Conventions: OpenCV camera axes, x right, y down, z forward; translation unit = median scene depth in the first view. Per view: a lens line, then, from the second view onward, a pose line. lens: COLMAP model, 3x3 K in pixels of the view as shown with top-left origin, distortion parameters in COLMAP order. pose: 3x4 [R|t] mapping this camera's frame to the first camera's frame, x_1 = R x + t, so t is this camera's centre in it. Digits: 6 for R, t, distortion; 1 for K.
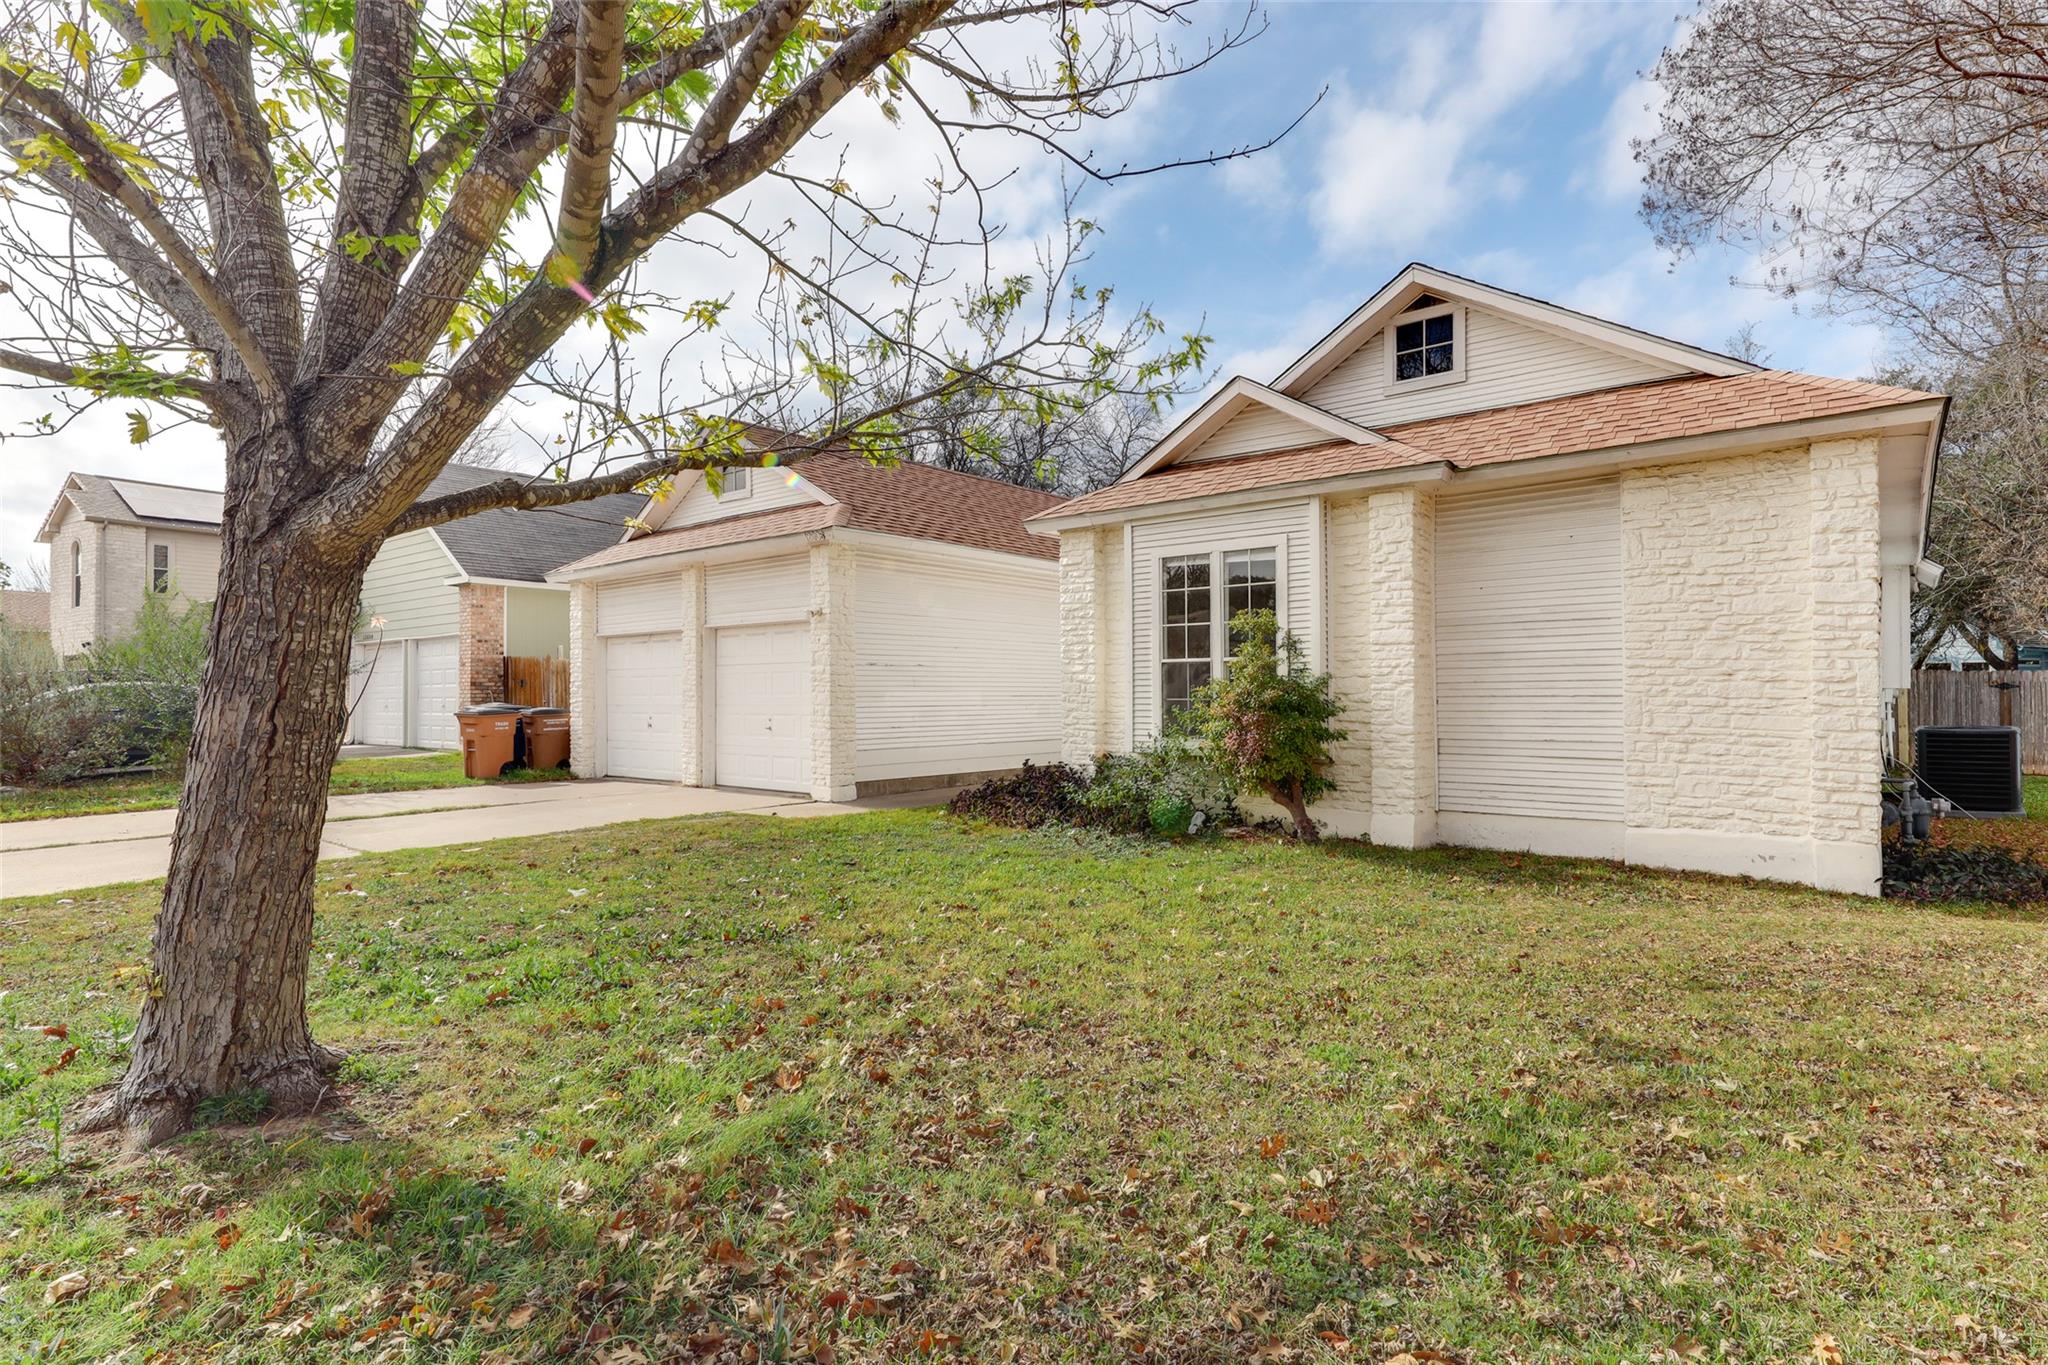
lens RADIAL K [[1055.2, 0, 1028.1], [0, 1055.2, 711.5], [0, 0, 1]] dist [0.000716, 0.000020]
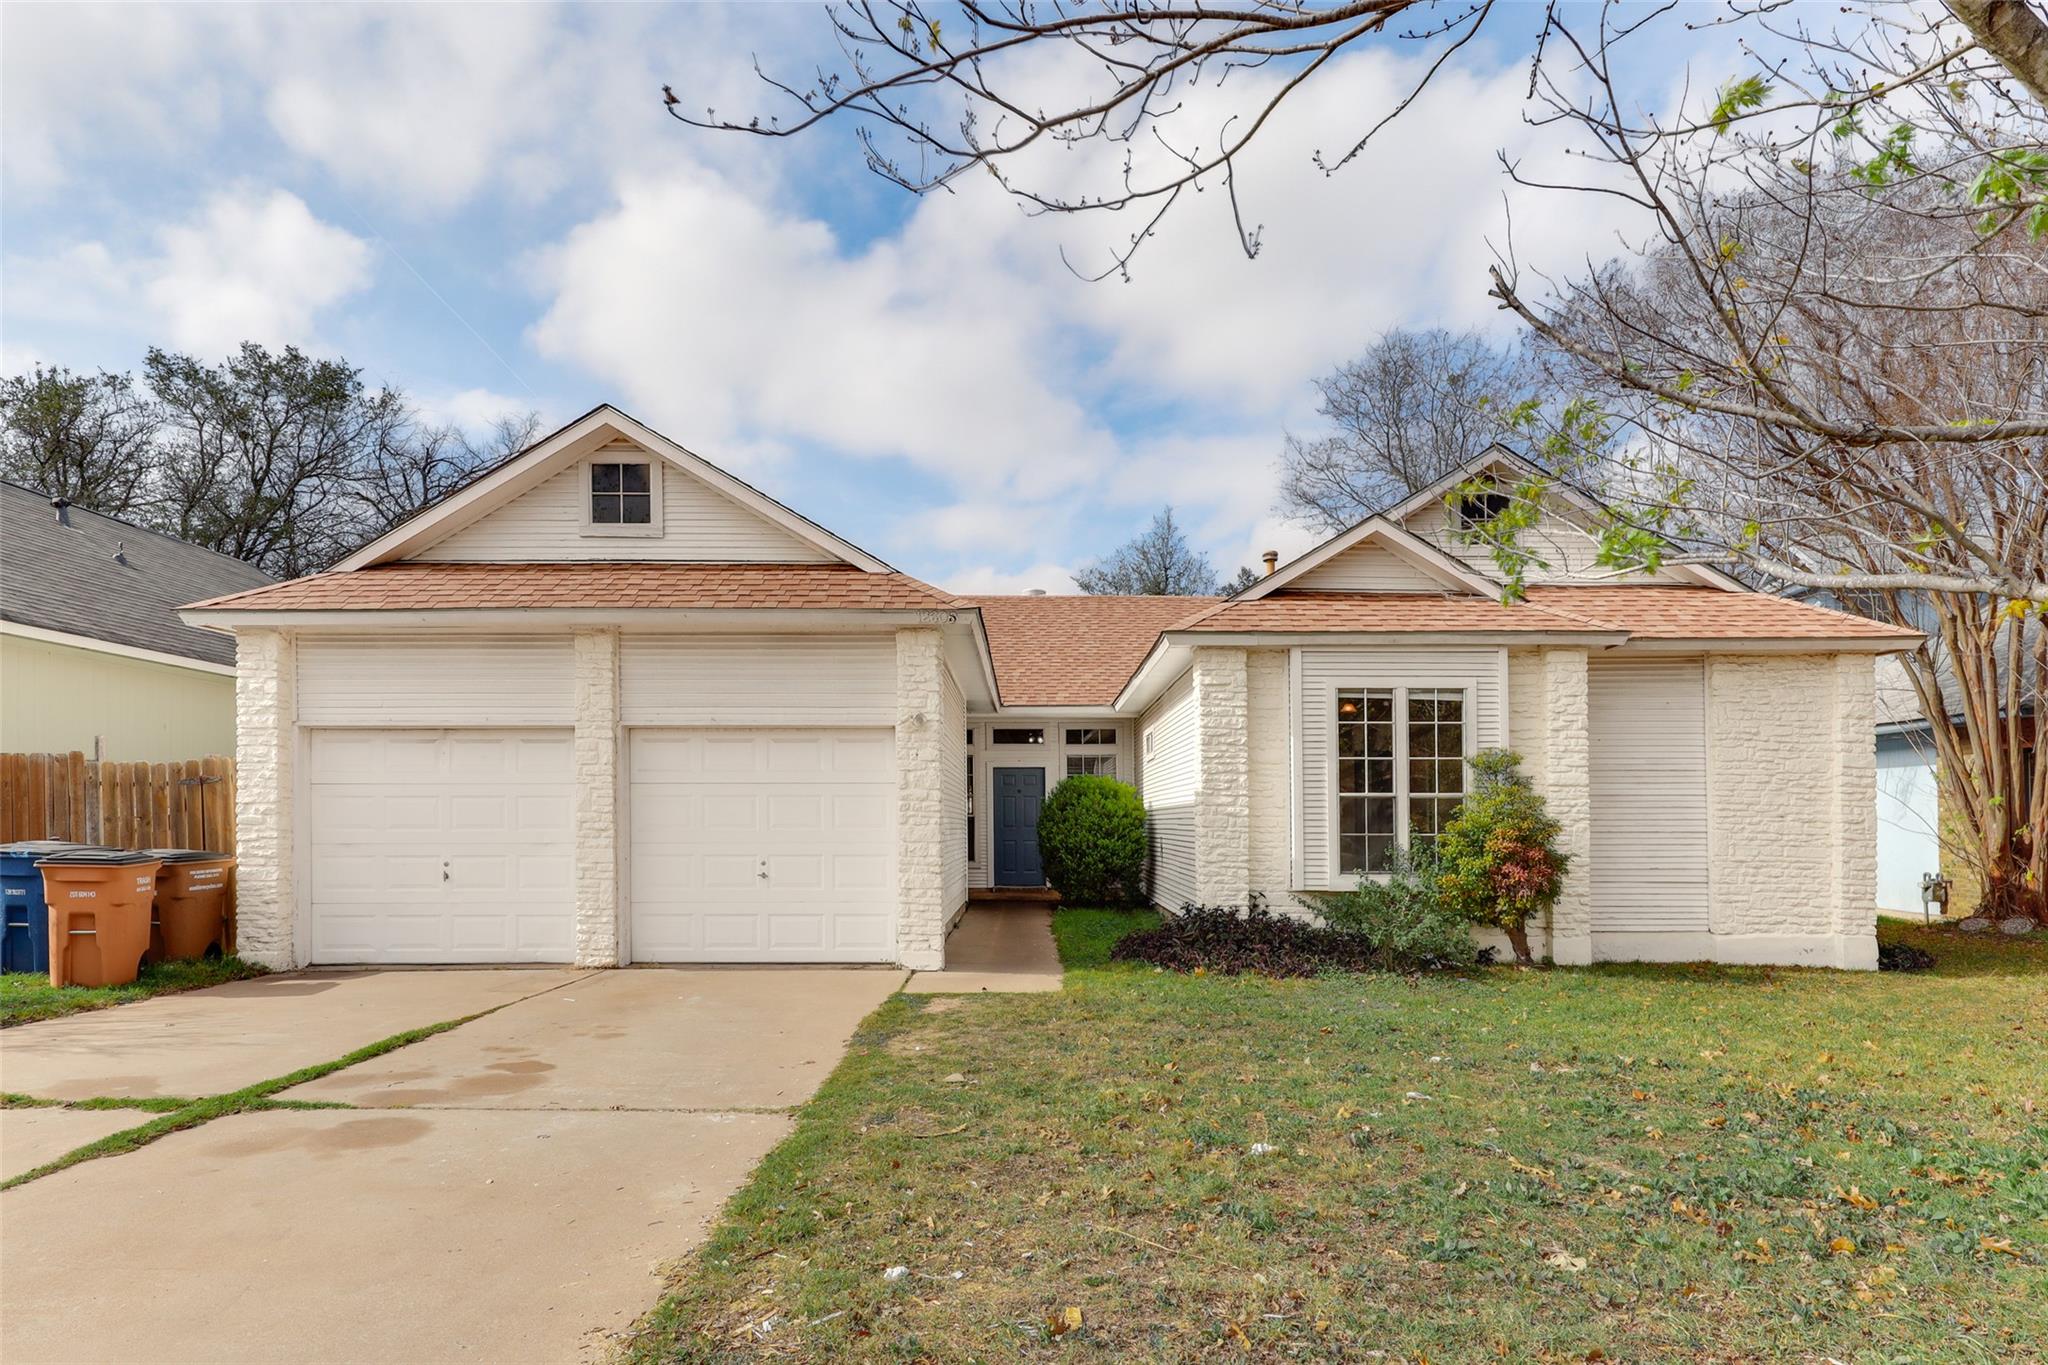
lens RADIAL K [[1018.2, 0, 1024.5], [0, 1018.2, 840.7], [0, 0, 1]] dist [-0.001430, -0.000140]
pose [[0.768690, -0.003663, 0.639610, -0.784603], [0.006271, 0.999979, -0.001809, -0.007135], [-0.639590, 0.005402, 0.768697, 0.531889]]
